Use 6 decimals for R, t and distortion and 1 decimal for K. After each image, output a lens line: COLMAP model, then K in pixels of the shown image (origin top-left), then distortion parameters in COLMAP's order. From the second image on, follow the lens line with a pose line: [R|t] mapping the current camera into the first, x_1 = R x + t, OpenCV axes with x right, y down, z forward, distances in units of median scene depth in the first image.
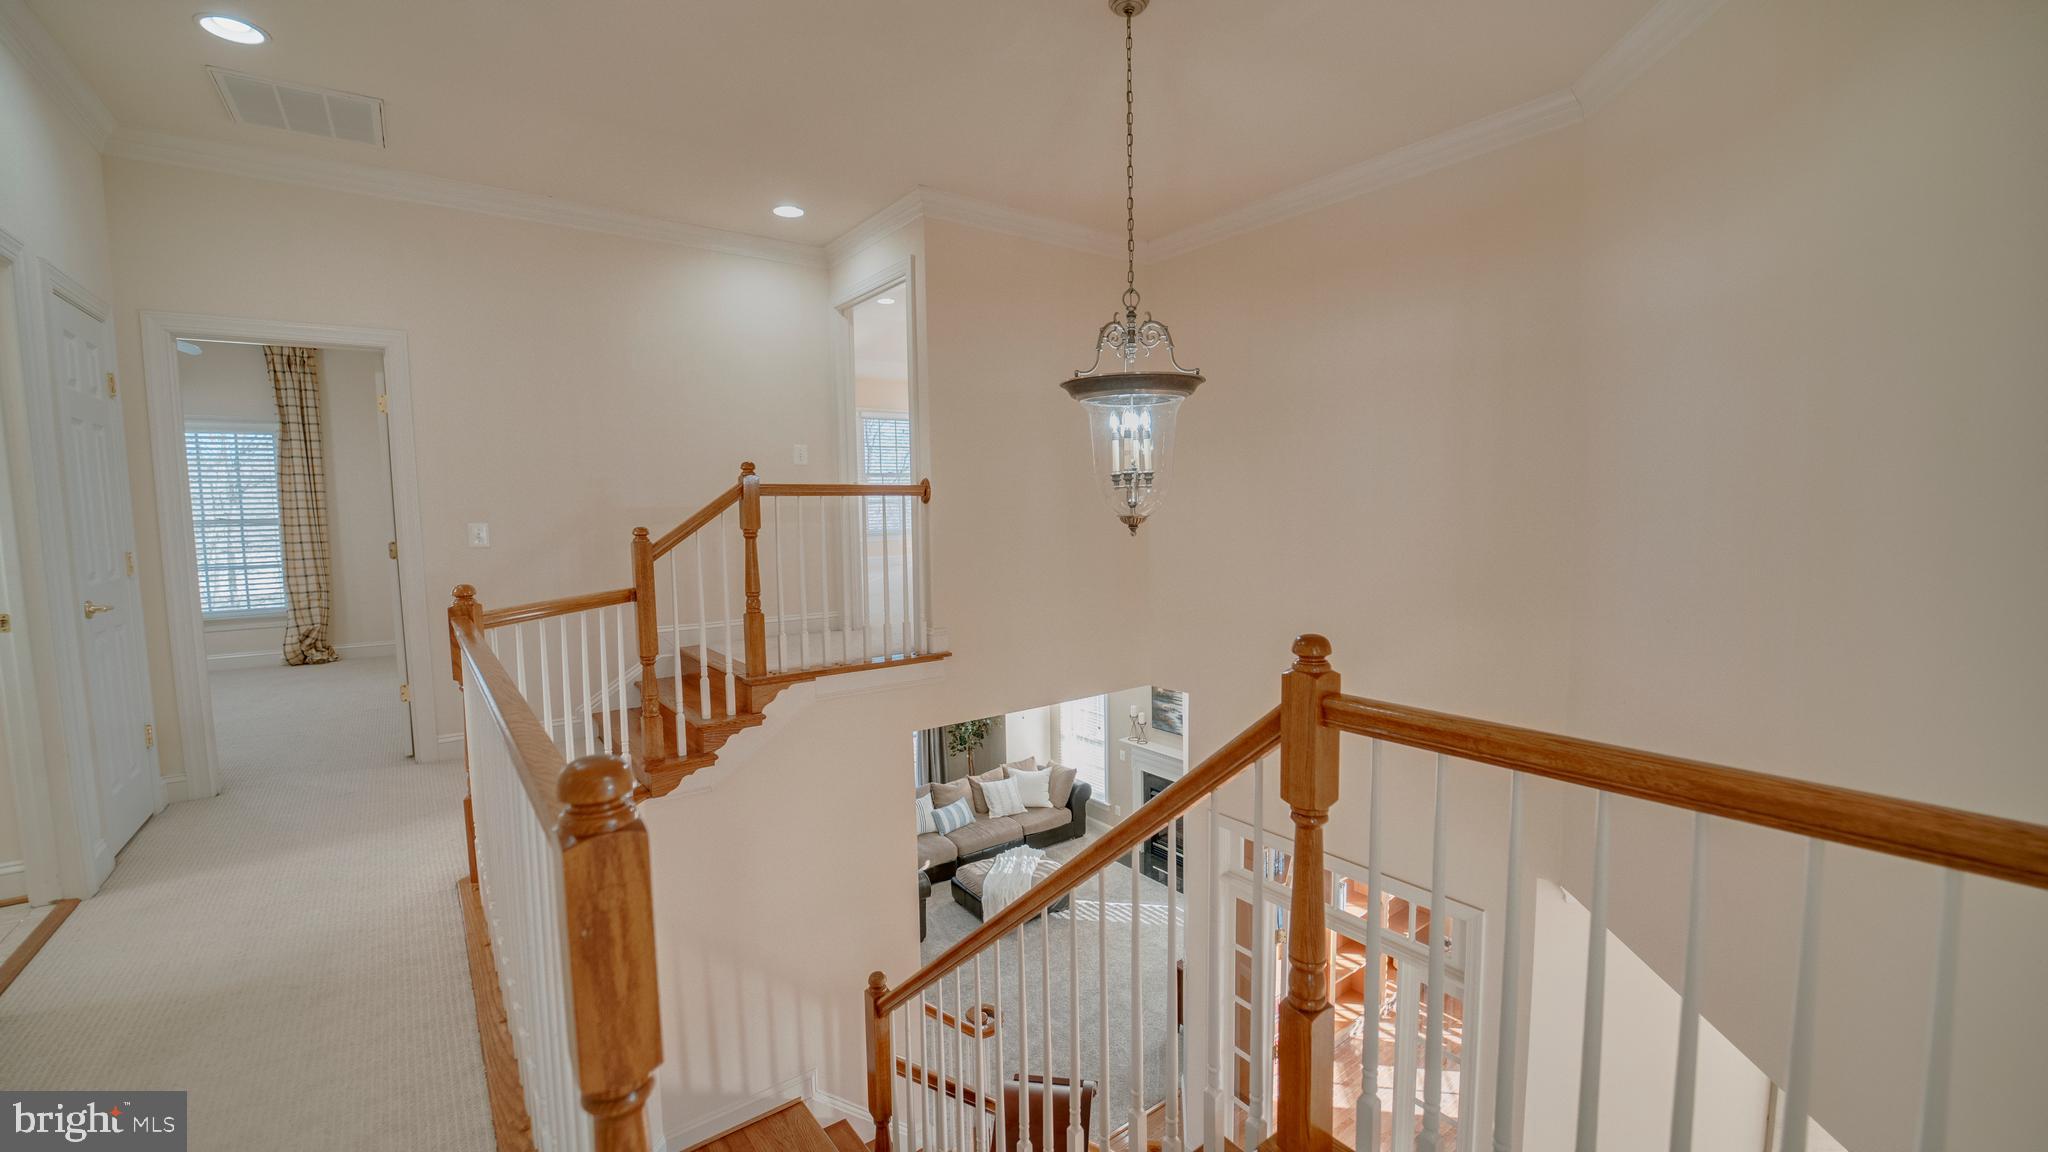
lens RADIAL K [[827.6, 0, 1024.9], [0, 827.6, 581.1], [0, 0, 1]] dist [-0.022572, -0.000356]
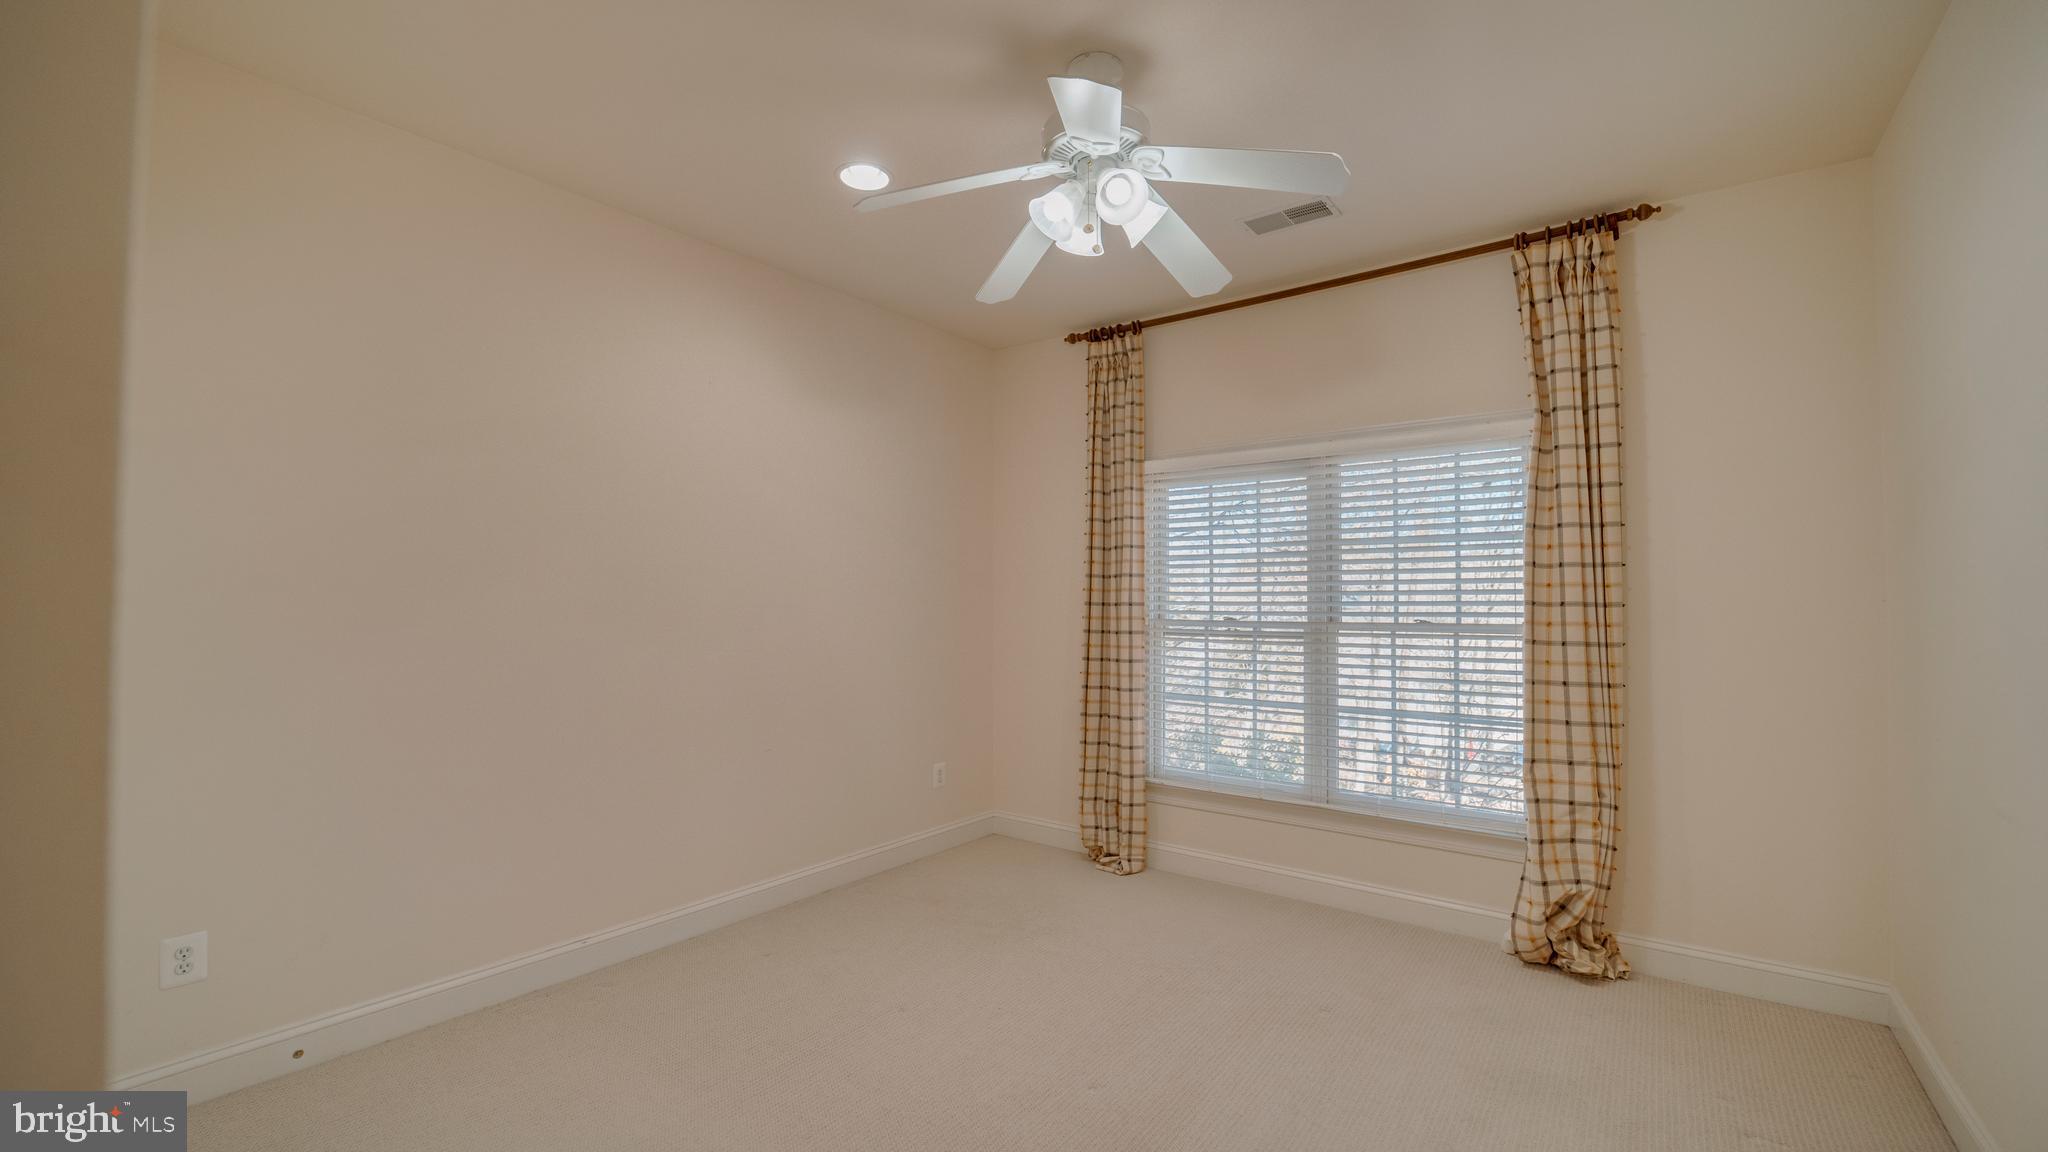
lens RADIAL K [[827.6, 0, 1022.1], [0, 827.6, 580.6], [0, 0, 1]] dist [-0.022572, -0.000356]
pose [[0.264400, 0.001154, -0.964413, -0.551148], [-0.074844, 0.997008, -0.019326, -0.072149], [0.961505, 0.077290, 0.263695, 0.607565]]
